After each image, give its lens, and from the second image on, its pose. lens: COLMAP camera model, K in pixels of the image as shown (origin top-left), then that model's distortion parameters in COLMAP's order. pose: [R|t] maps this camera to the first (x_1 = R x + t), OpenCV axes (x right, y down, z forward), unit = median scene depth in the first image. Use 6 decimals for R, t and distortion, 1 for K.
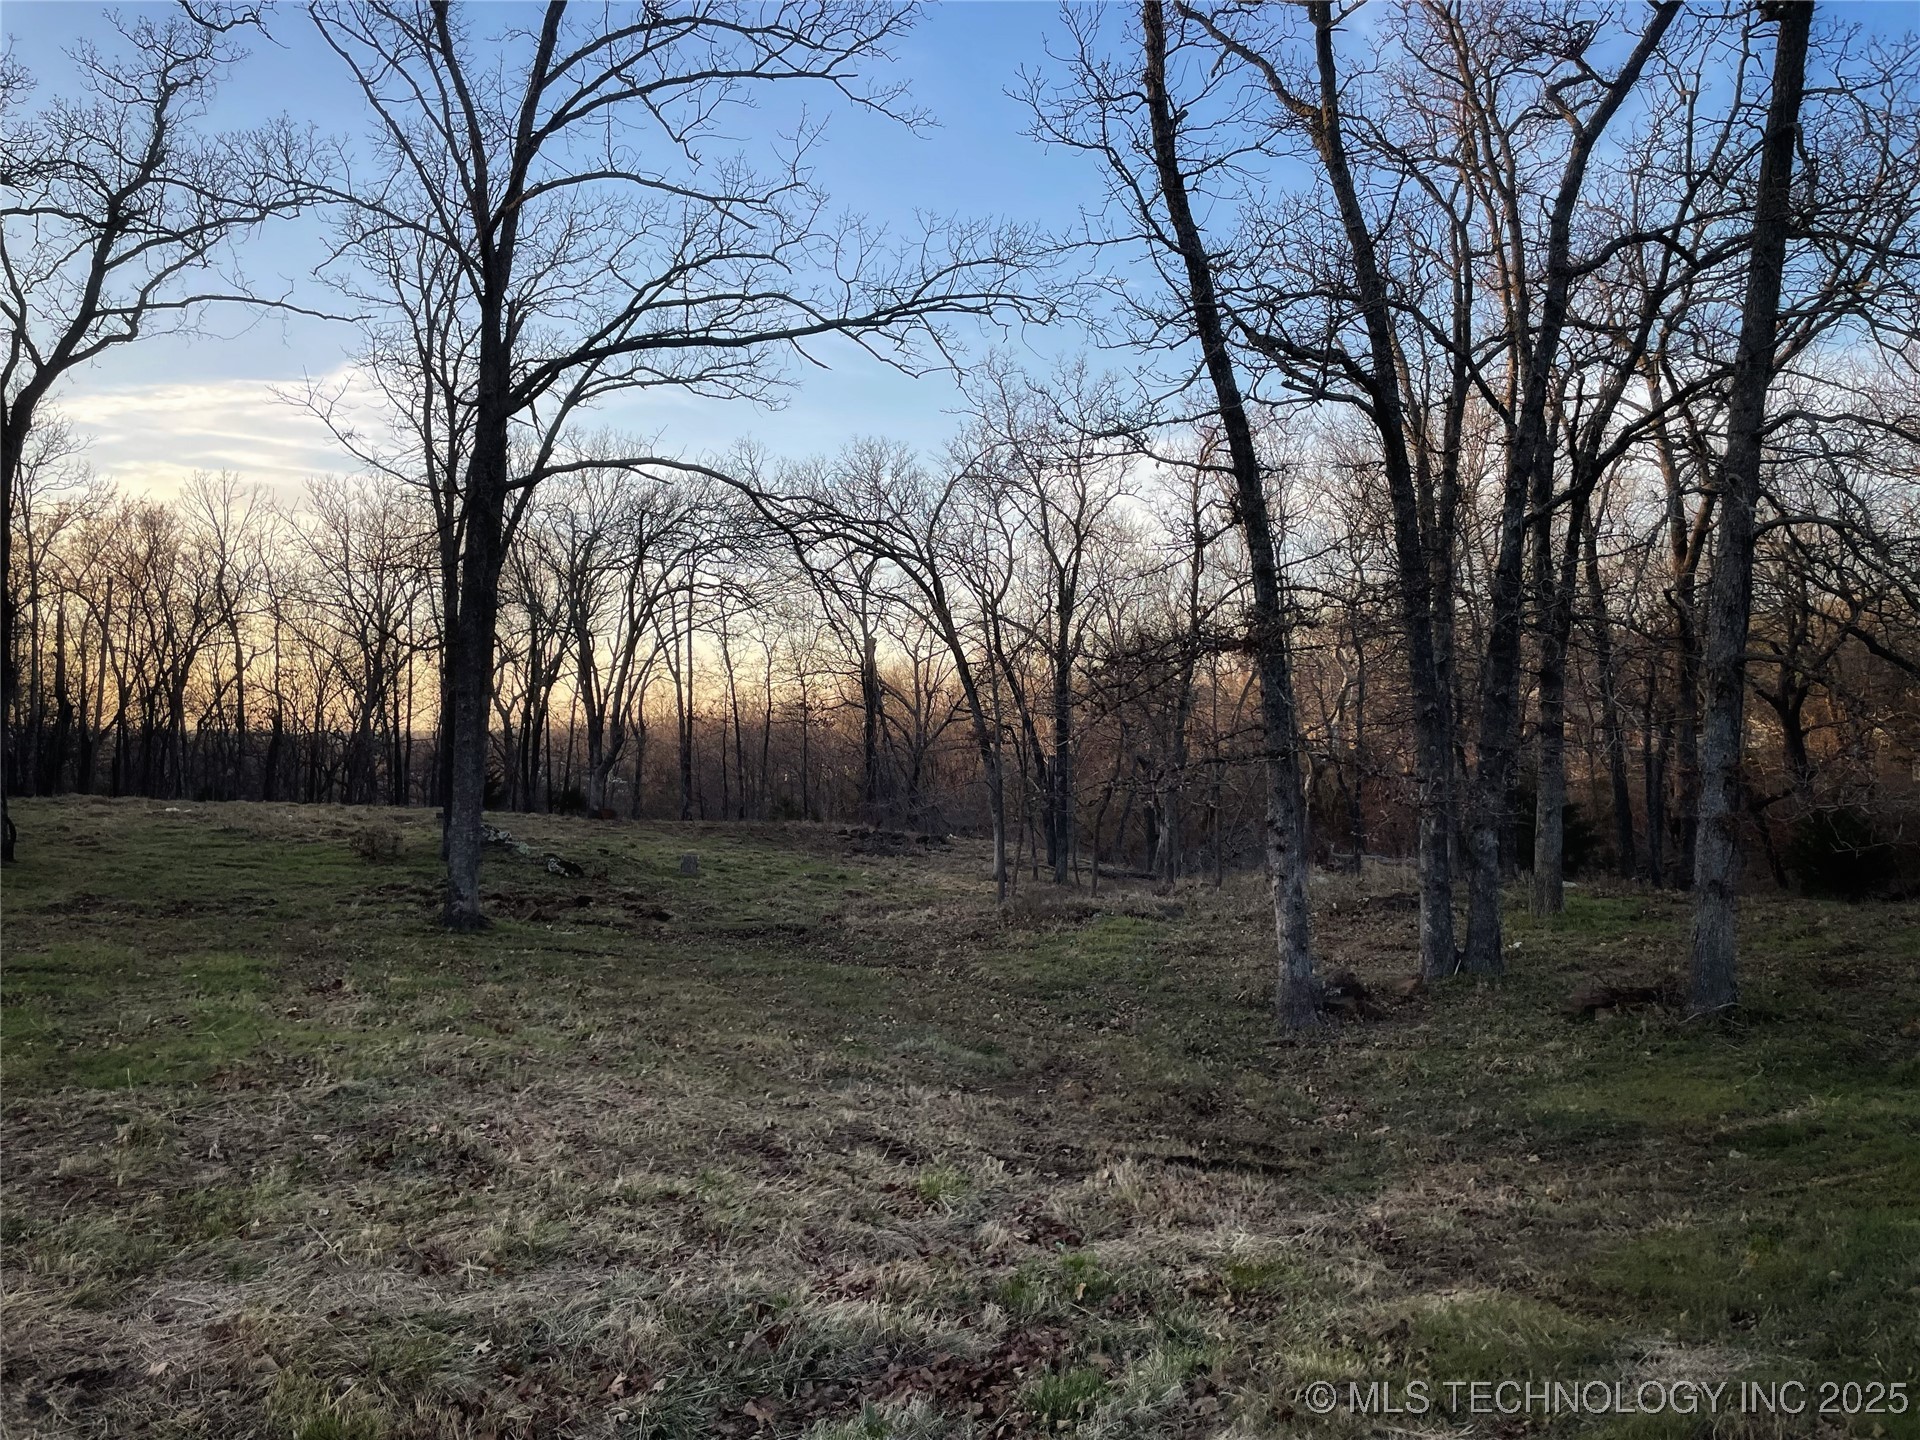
lens RADIAL K [[1427.0, 0, 928.2], [0, 1427.0, 714.6], [0, 0, 1]] dist [0.082989, -0.105664]
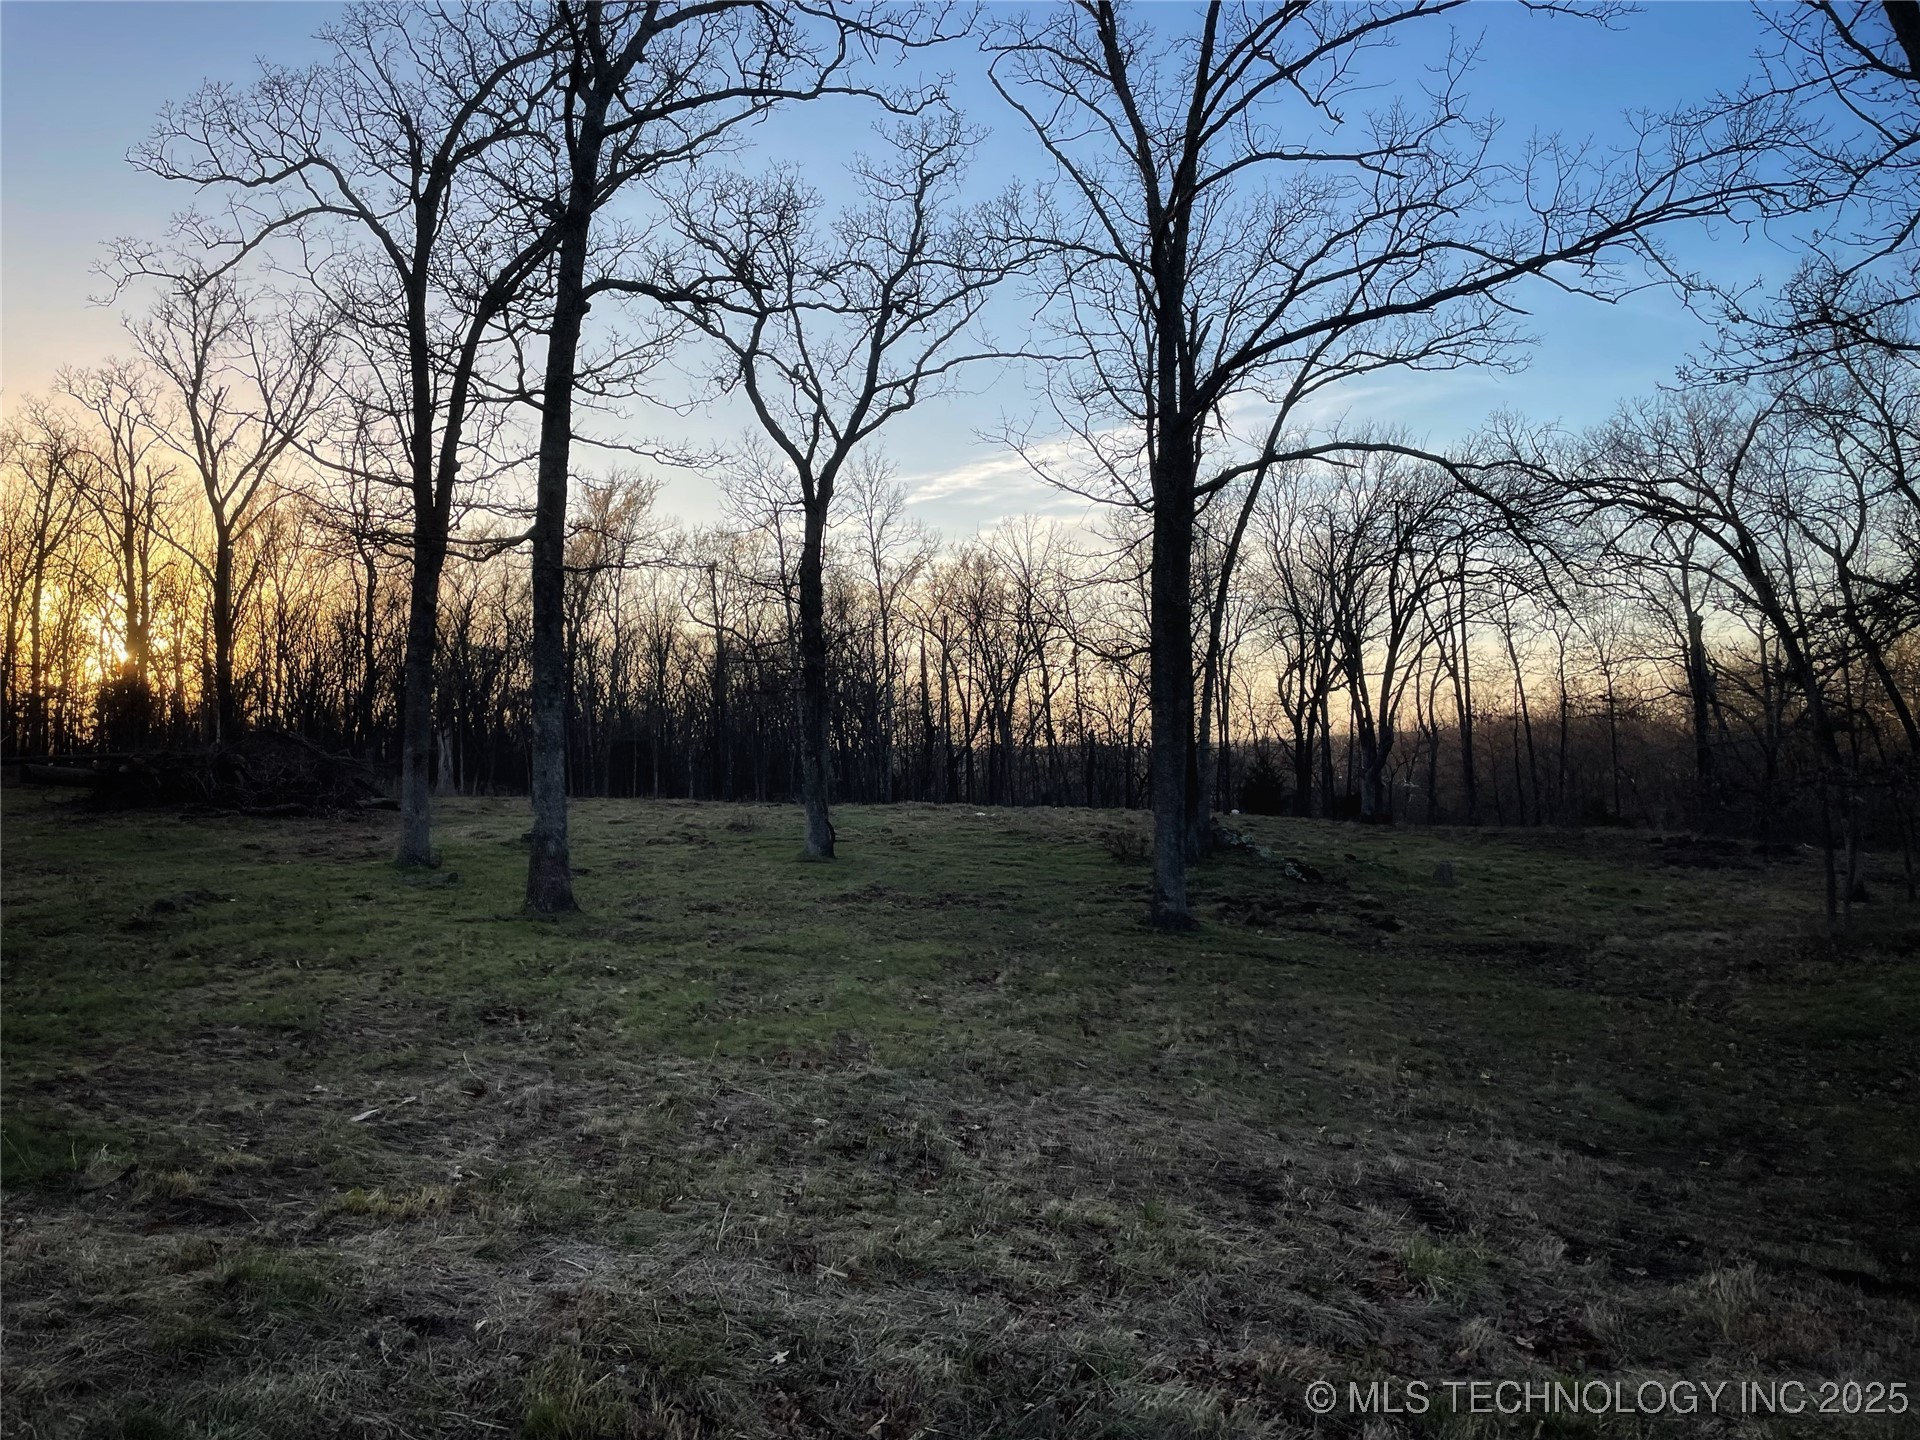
lens RADIAL K [[1427.0, 0, 961.8], [0, 1427.0, 707.4], [0, 0, 1]] dist [0.082989, -0.105664]
pose [[0.860753, -0.042959, -0.507206, 0.056543], [0.038498, 0.999073, -0.019287, 0.004107], [0.507564, -0.002925, 0.861609, 0.040543]]
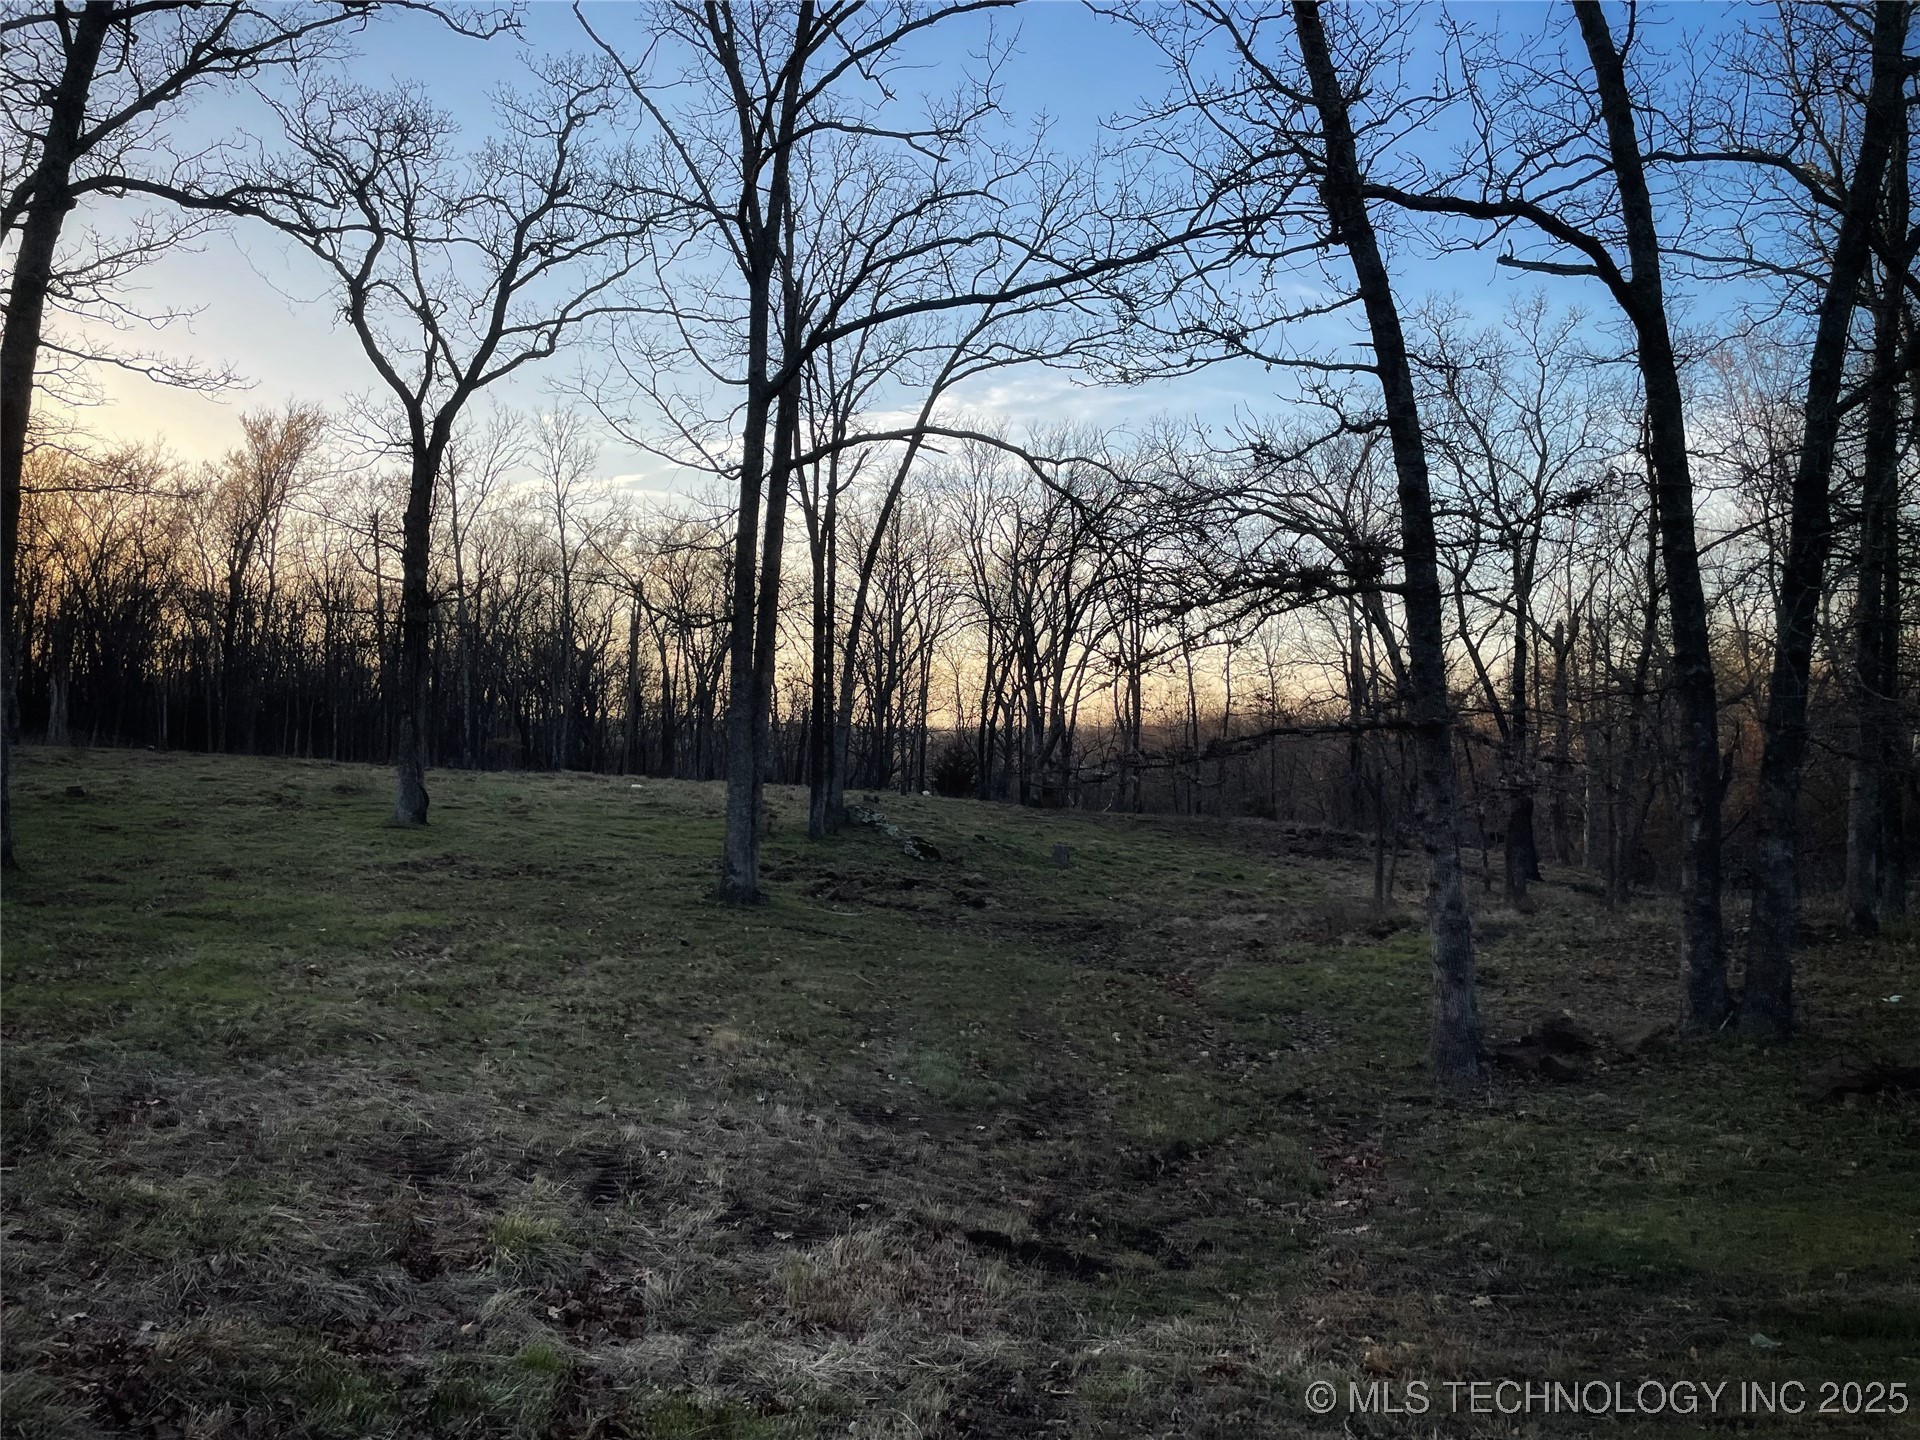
lens RADIAL K [[1427.0, 0, 964.7], [0, 1427.0, 705.1], [0, 0, 1]] dist [0.082989, -0.105664]
pose [[0.939222, 0.004705, -0.343278, 0.132415], [-0.006301, 0.999974, -0.003533, 0.009468], [0.343253, 0.005481, 0.939227, 0.086457]]
